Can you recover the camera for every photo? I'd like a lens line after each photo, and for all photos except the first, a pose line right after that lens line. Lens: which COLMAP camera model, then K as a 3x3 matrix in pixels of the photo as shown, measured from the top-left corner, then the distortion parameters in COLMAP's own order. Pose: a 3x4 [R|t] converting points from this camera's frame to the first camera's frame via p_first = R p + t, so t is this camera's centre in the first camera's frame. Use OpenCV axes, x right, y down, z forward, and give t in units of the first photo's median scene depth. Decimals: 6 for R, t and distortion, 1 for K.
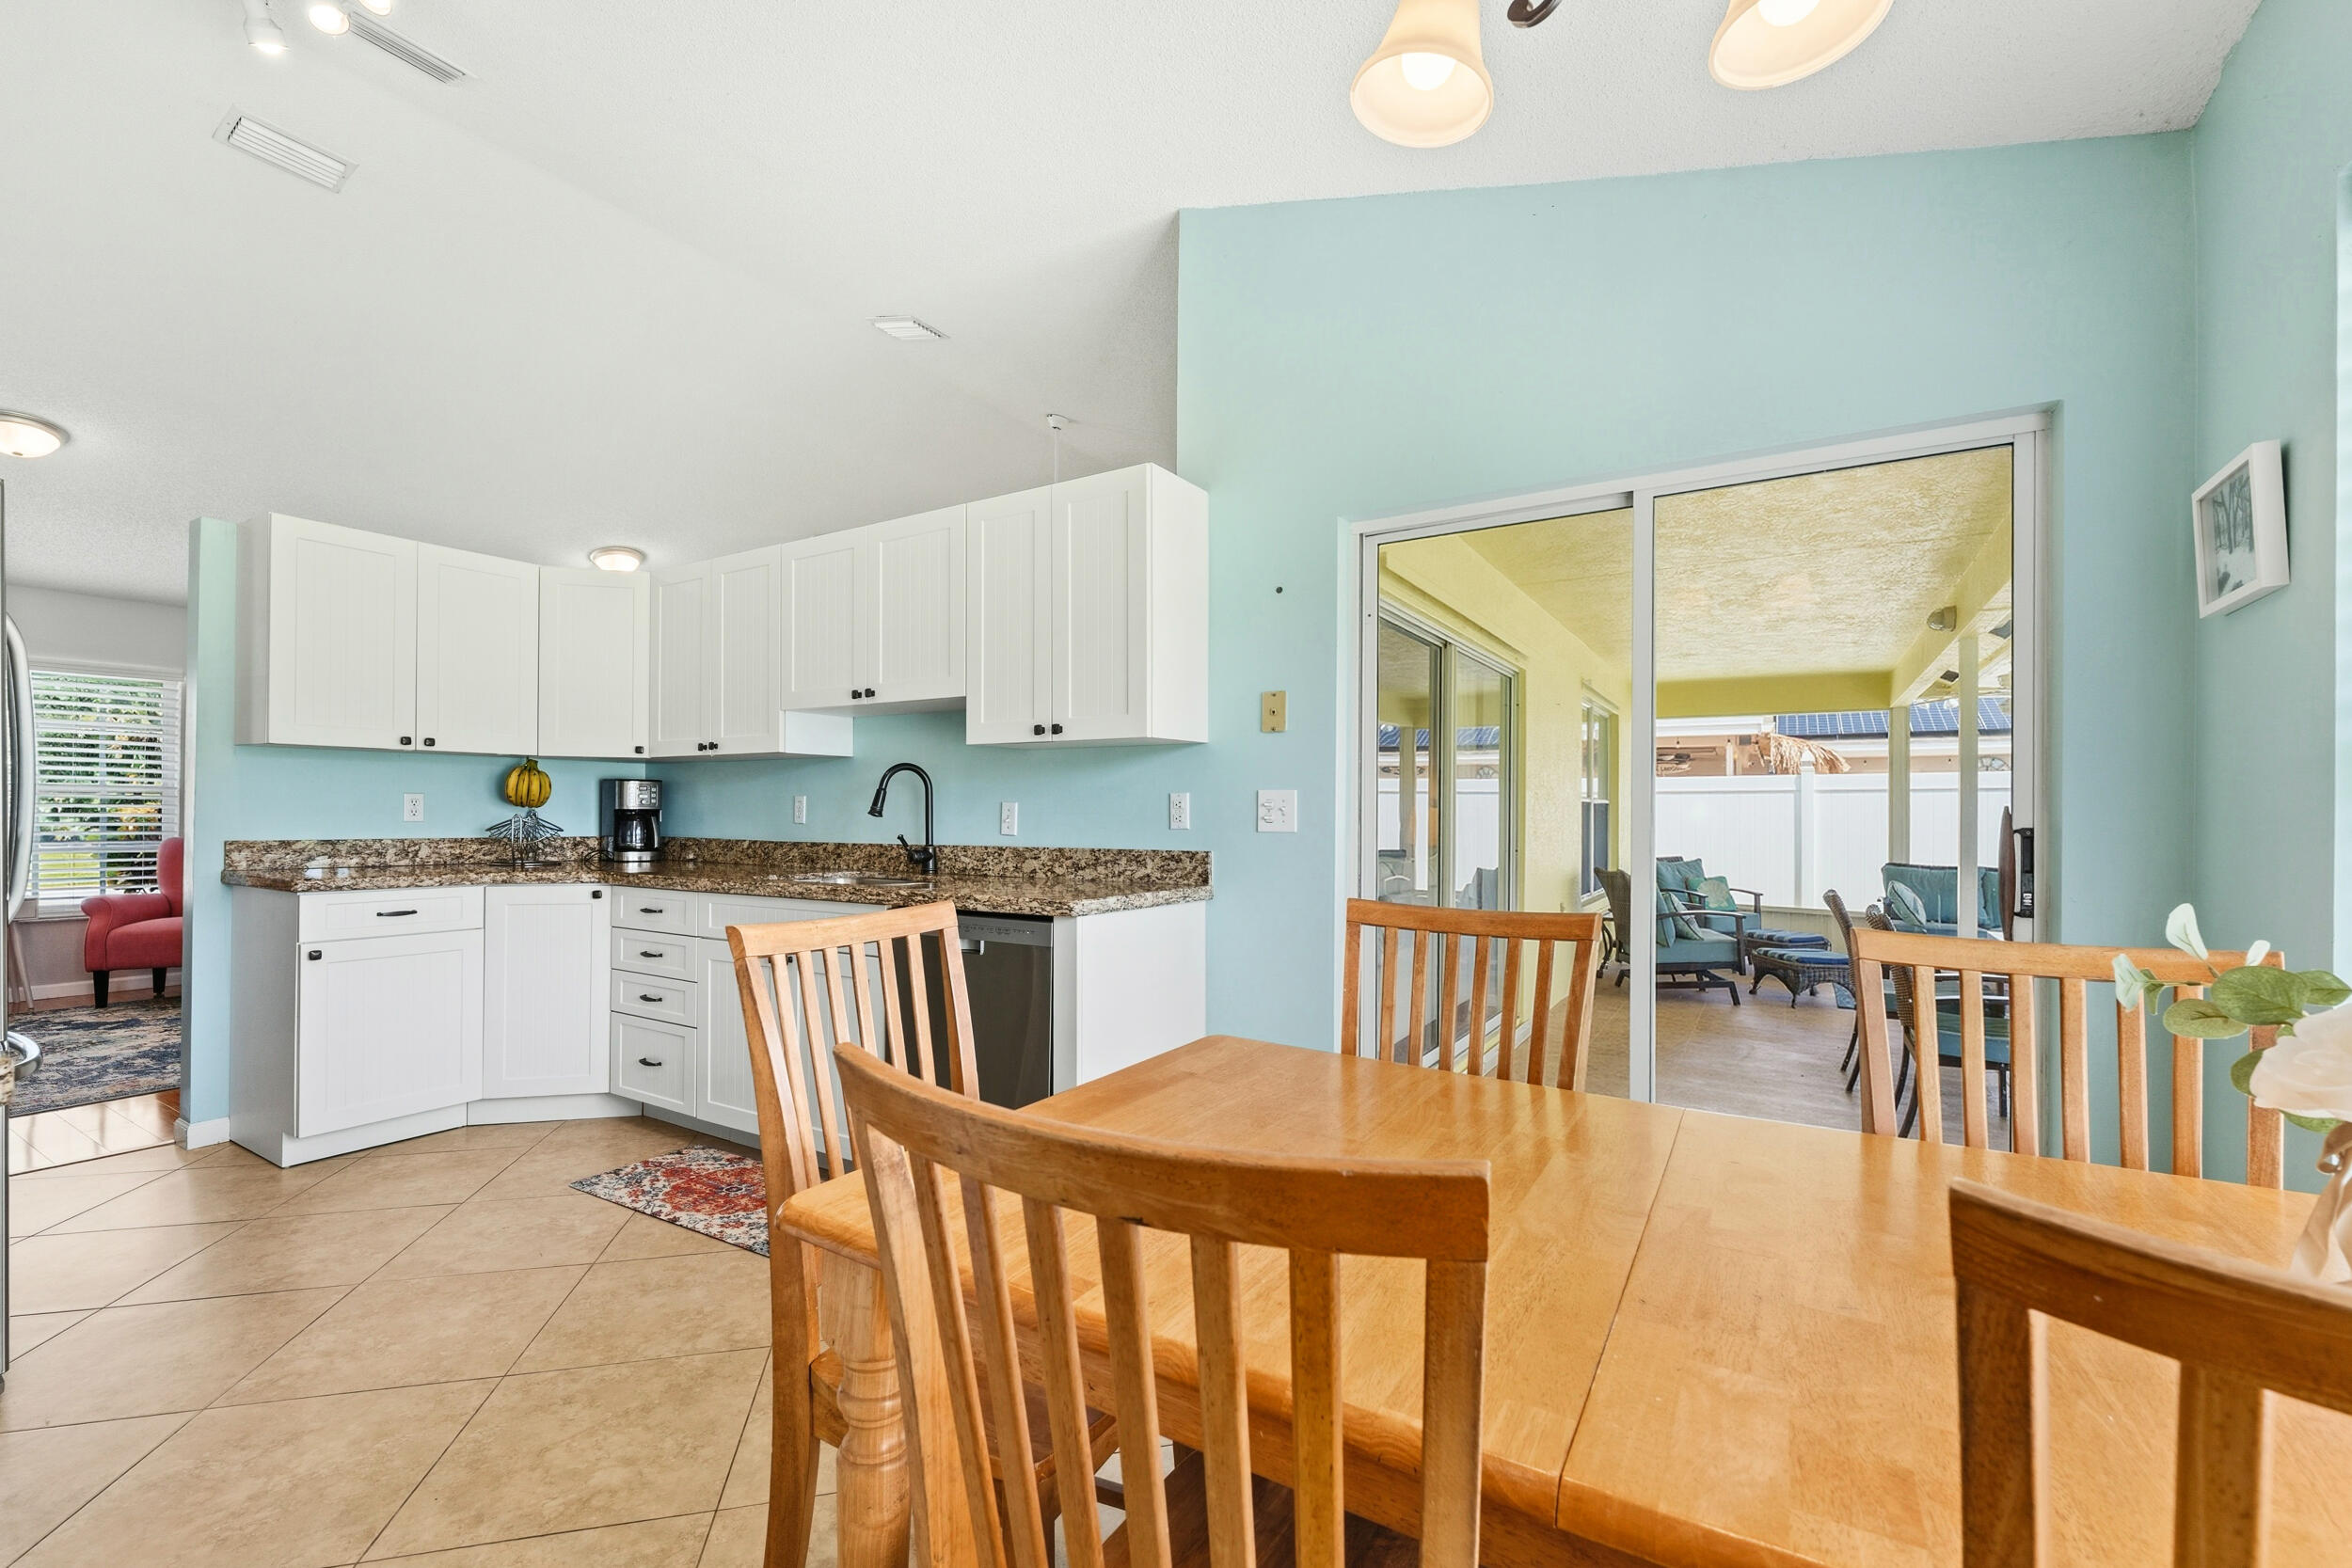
lens RADIAL K [[974.4, 0, 1184.1], [0, 974.4, 800.5], [0, 0, 1]] dist [-0.003649, -0.000312]
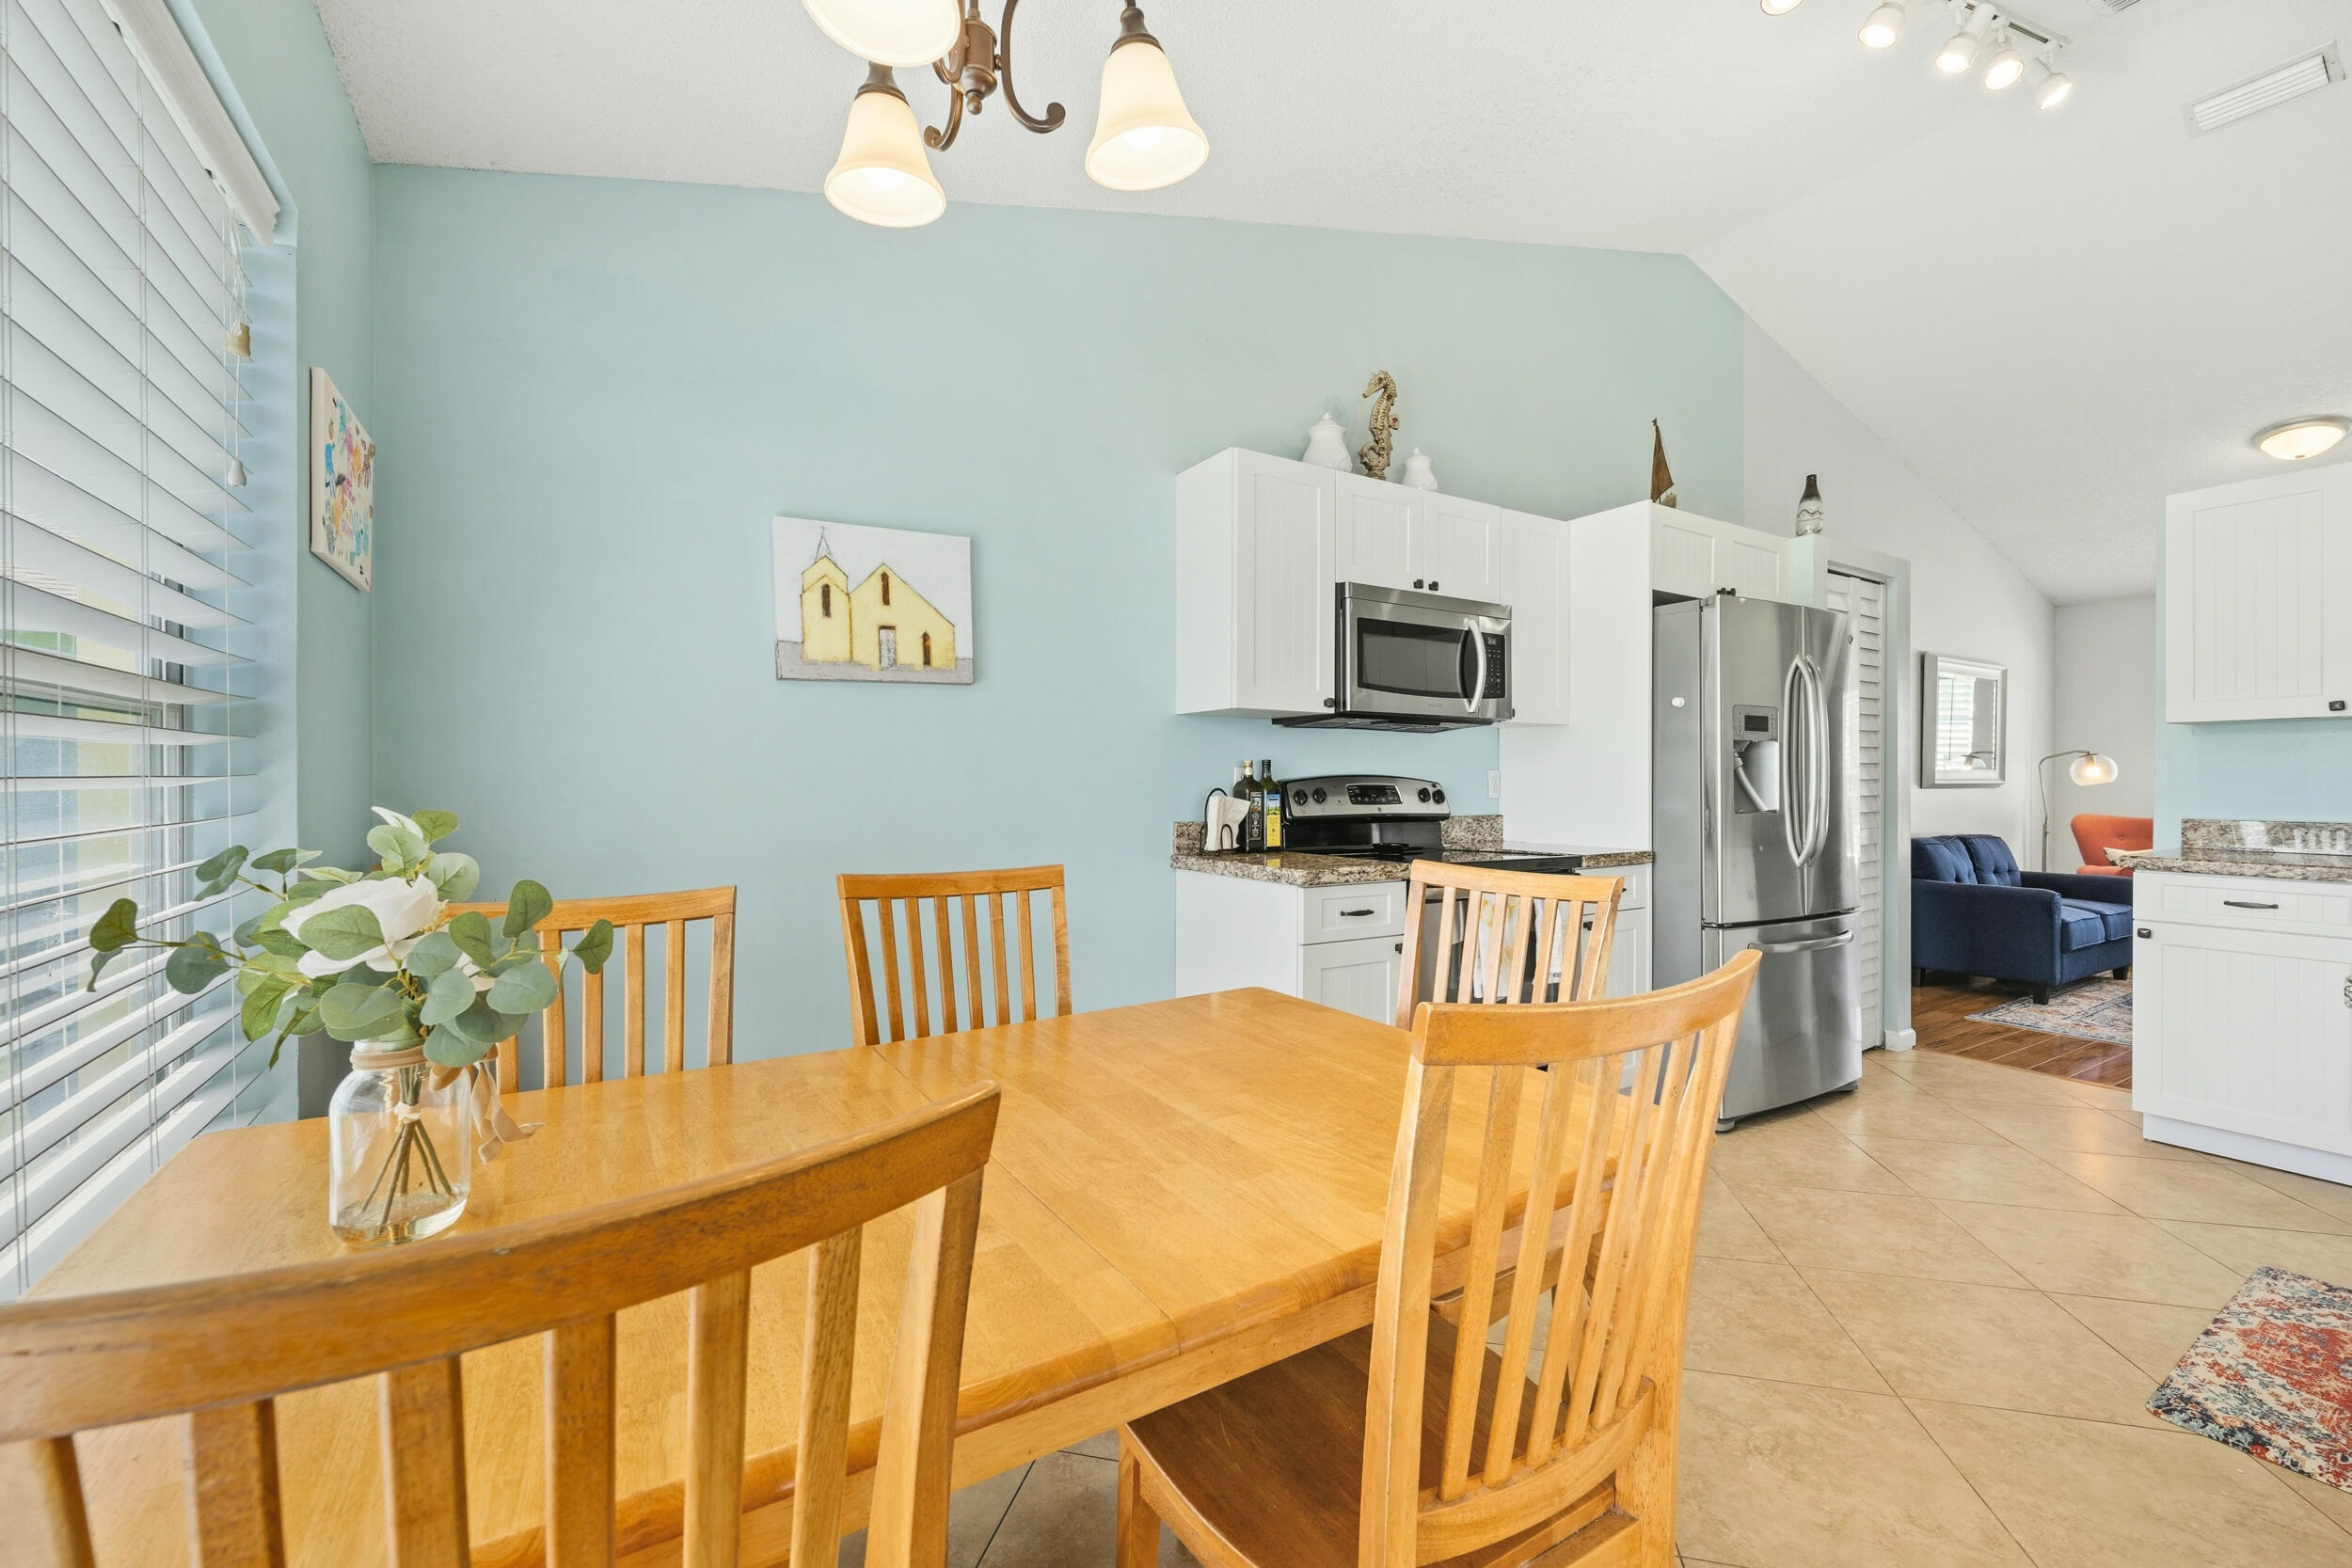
lens RADIAL K [[974.4, 0, 1178.9], [0, 974.4, 779.1], [0, 0, 1]] dist [-0.003649, -0.000312]
pose [[-0.434961, 0.001292, -0.900448, 0.493140], [0.009903, 0.999945, -0.003349, -0.009866], [0.900395, -0.010374, -0.434950, 0.581899]]
